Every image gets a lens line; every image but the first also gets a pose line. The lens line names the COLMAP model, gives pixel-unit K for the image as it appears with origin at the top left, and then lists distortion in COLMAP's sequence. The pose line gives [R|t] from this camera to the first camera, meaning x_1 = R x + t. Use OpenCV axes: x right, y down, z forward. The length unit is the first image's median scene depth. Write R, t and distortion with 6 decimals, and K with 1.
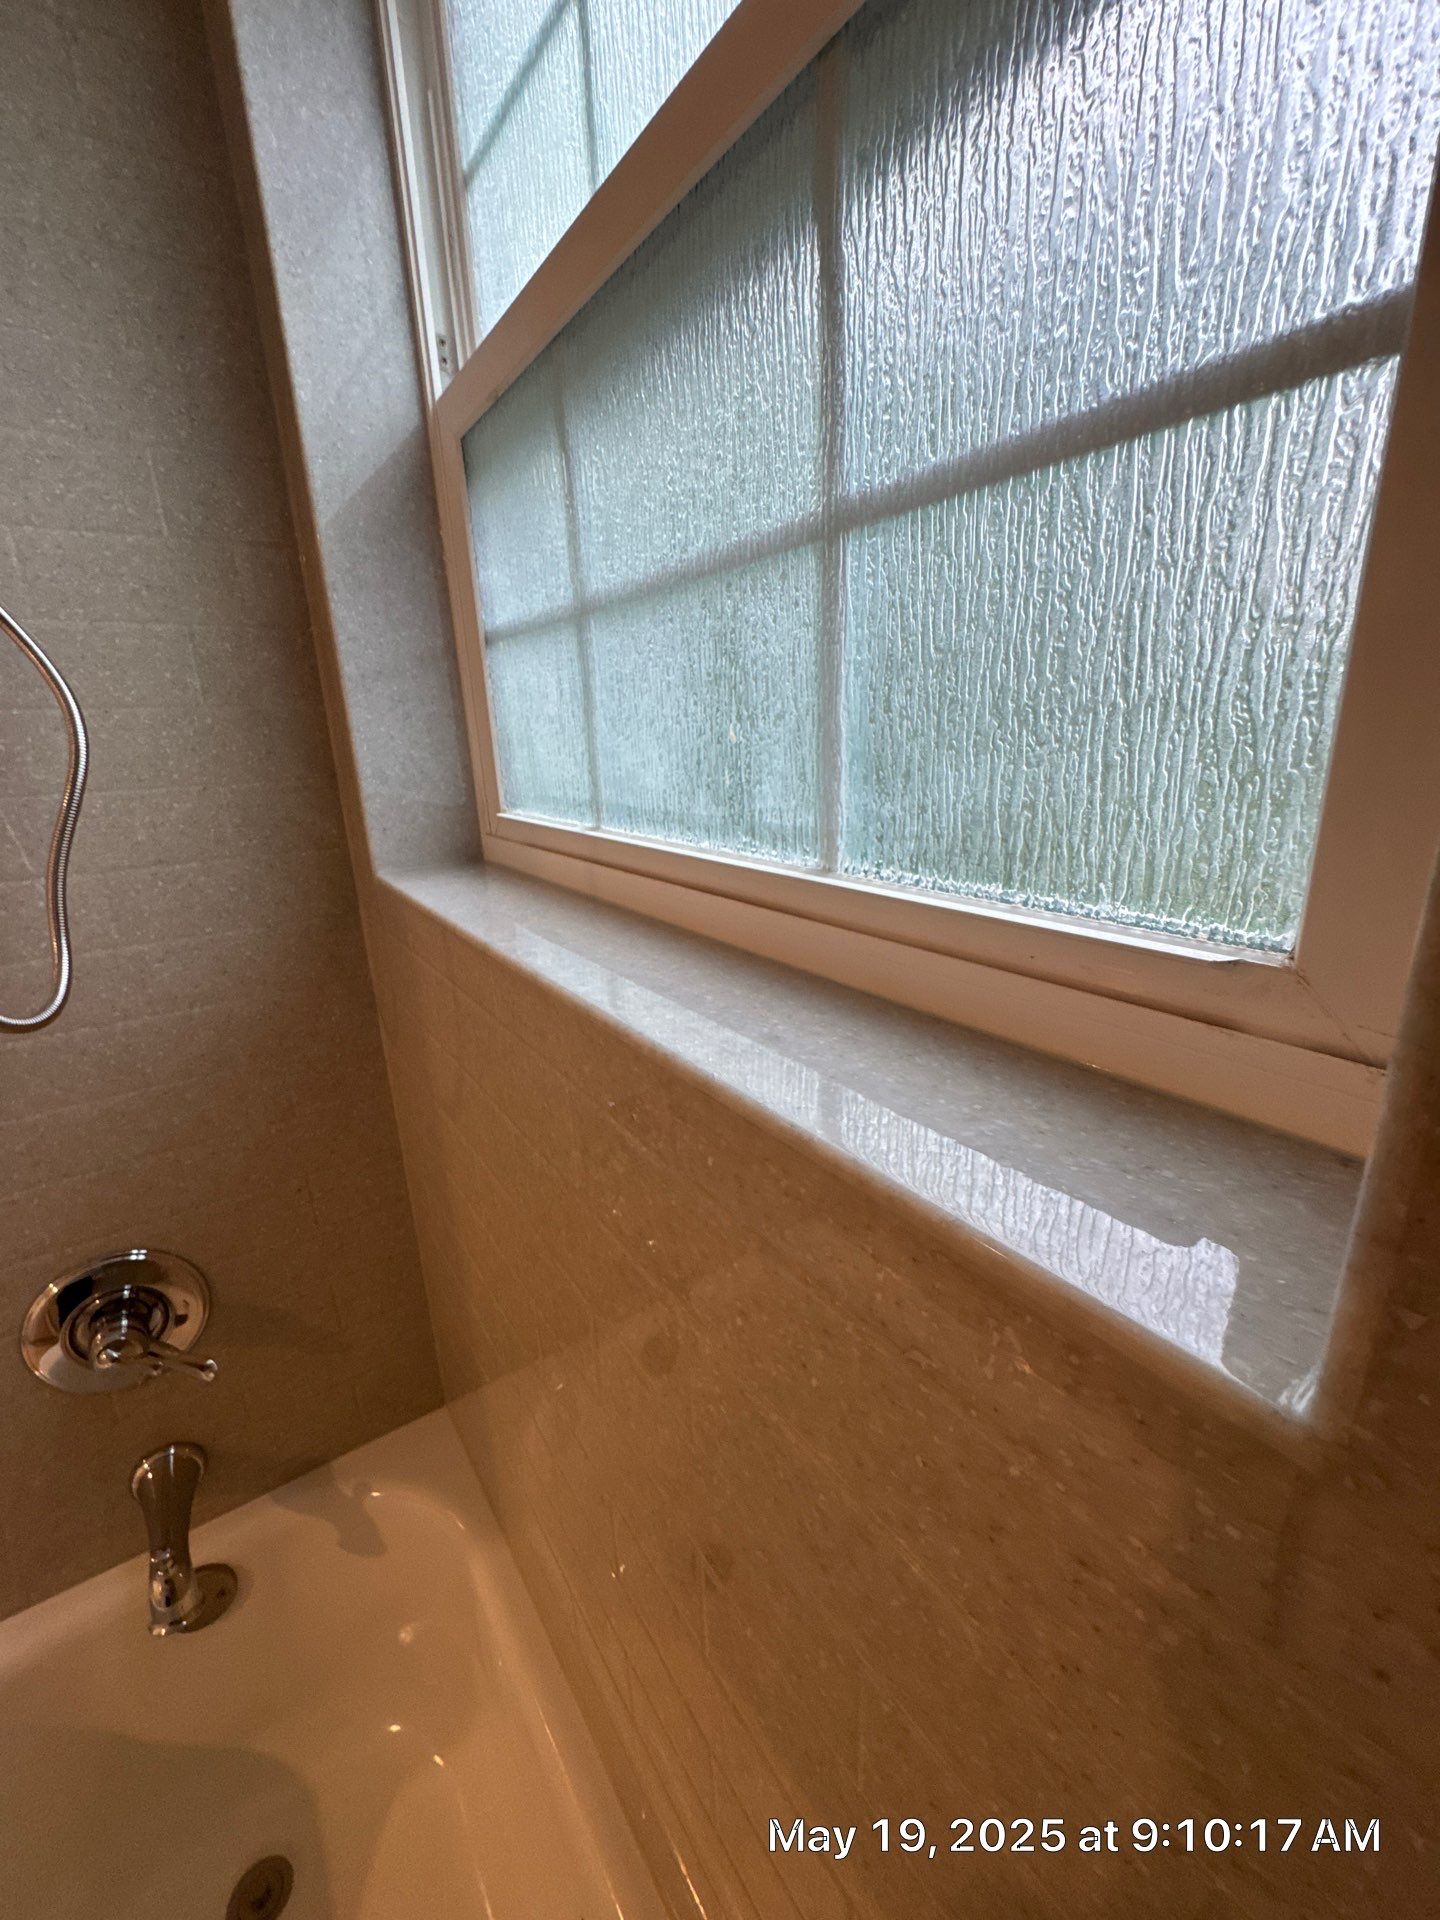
lens RADIAL K [[771.6, 0, 721.2], [0, 771.6, 954.2], [0, 0, 1]] dist [-0.001714, -0.000270]
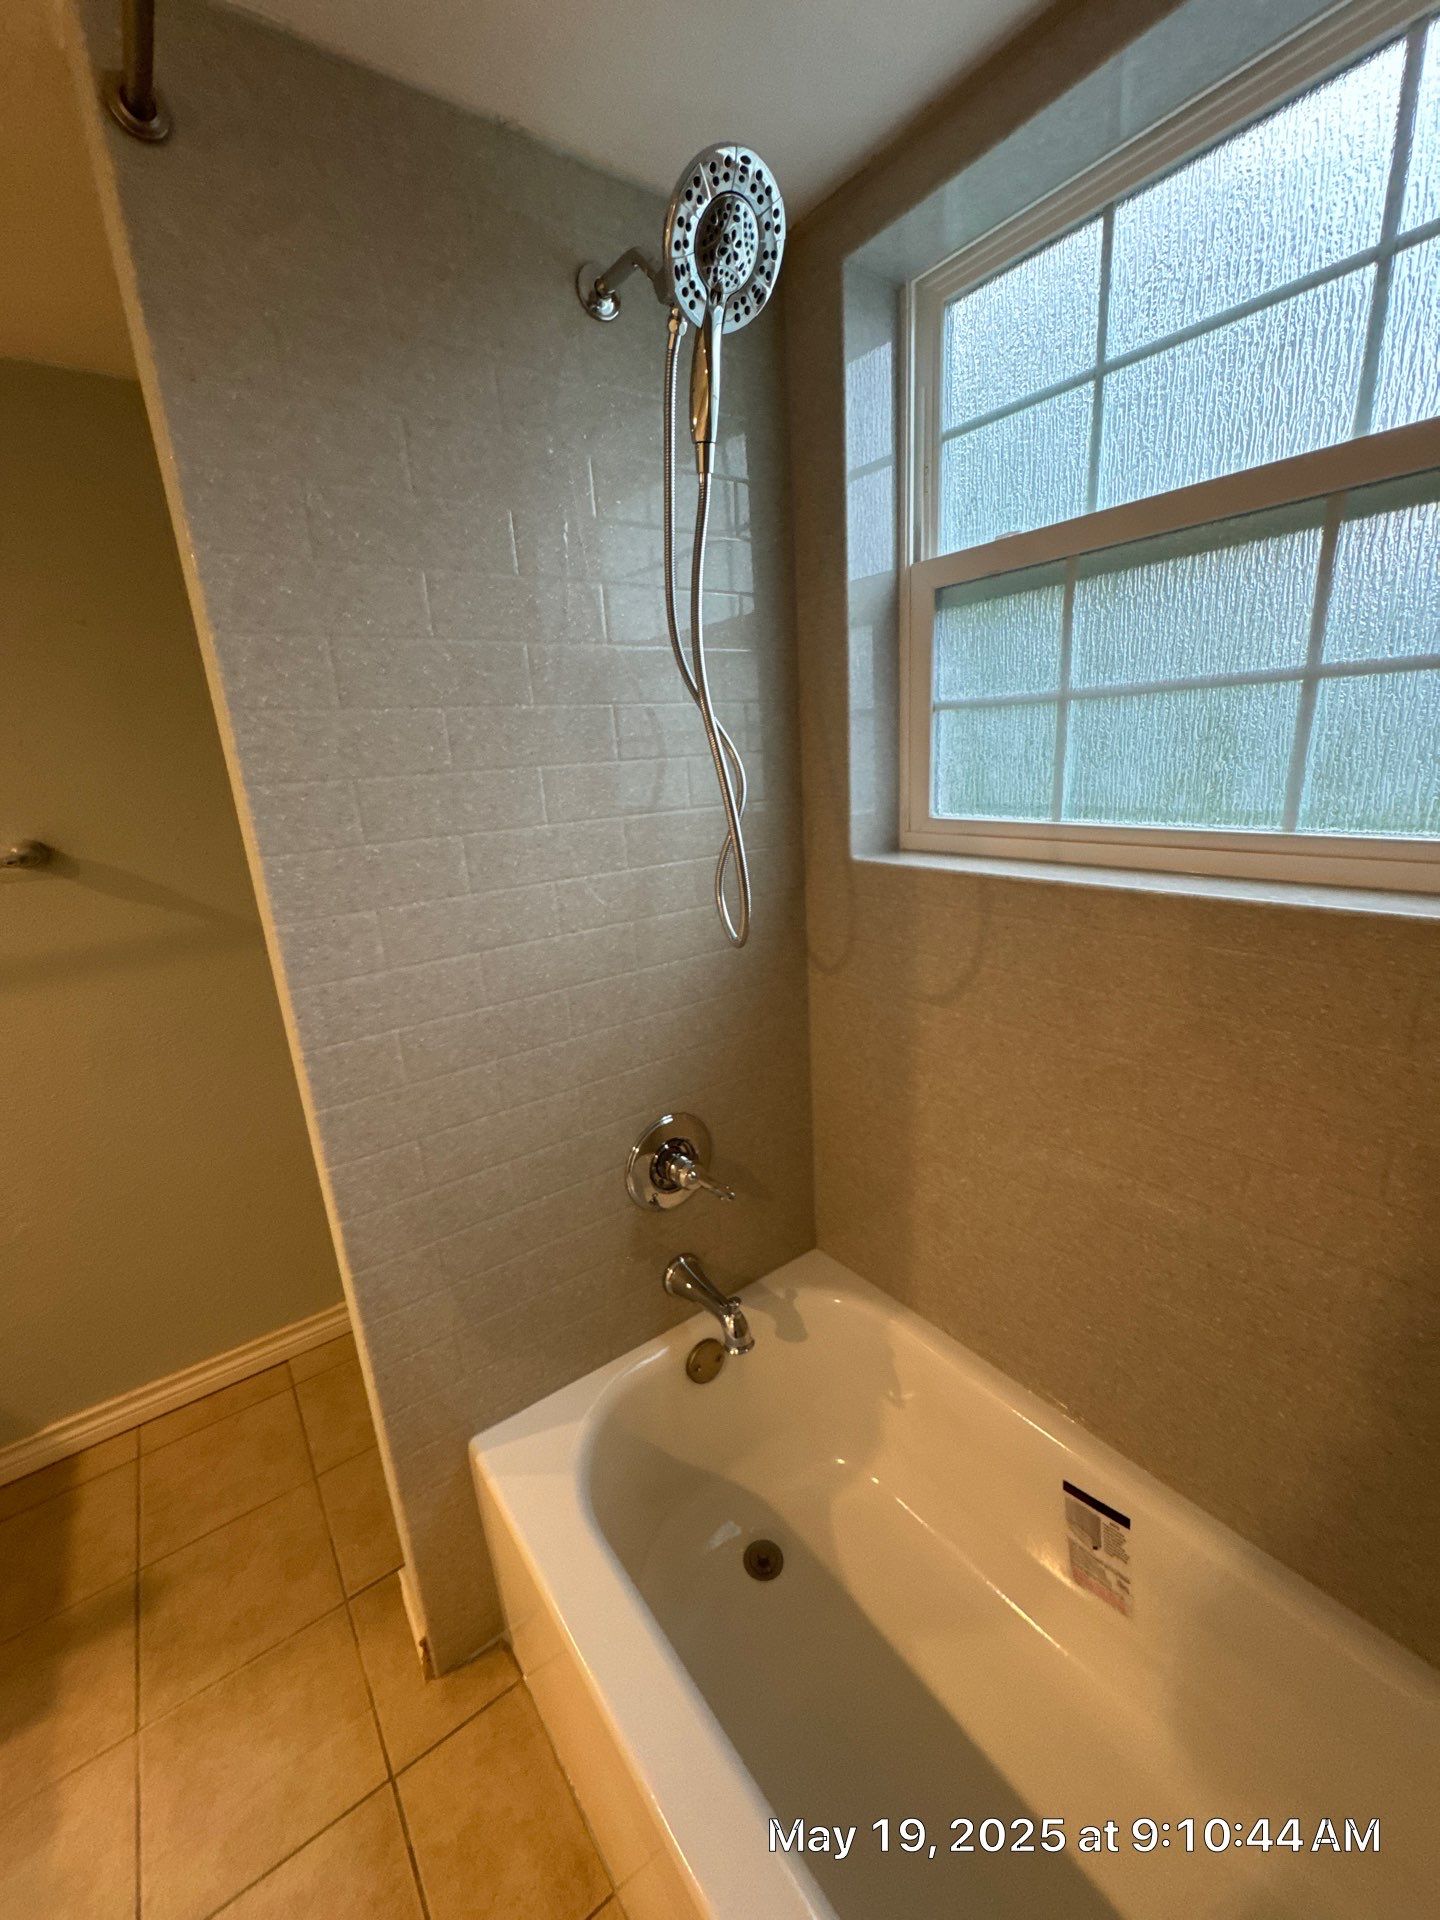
lens RADIAL K [[771.6, 0, 711.7], [0, 771.6, 958.0], [0, 0, 1]] dist [-0.001714, -0.000270]
pose [[0.999187, -0.026960, 0.029985, -1.402675], [0.027688, 0.999325, -0.024130, 0.227853], [-0.029314, 0.024940, 0.999259, -0.968729]]
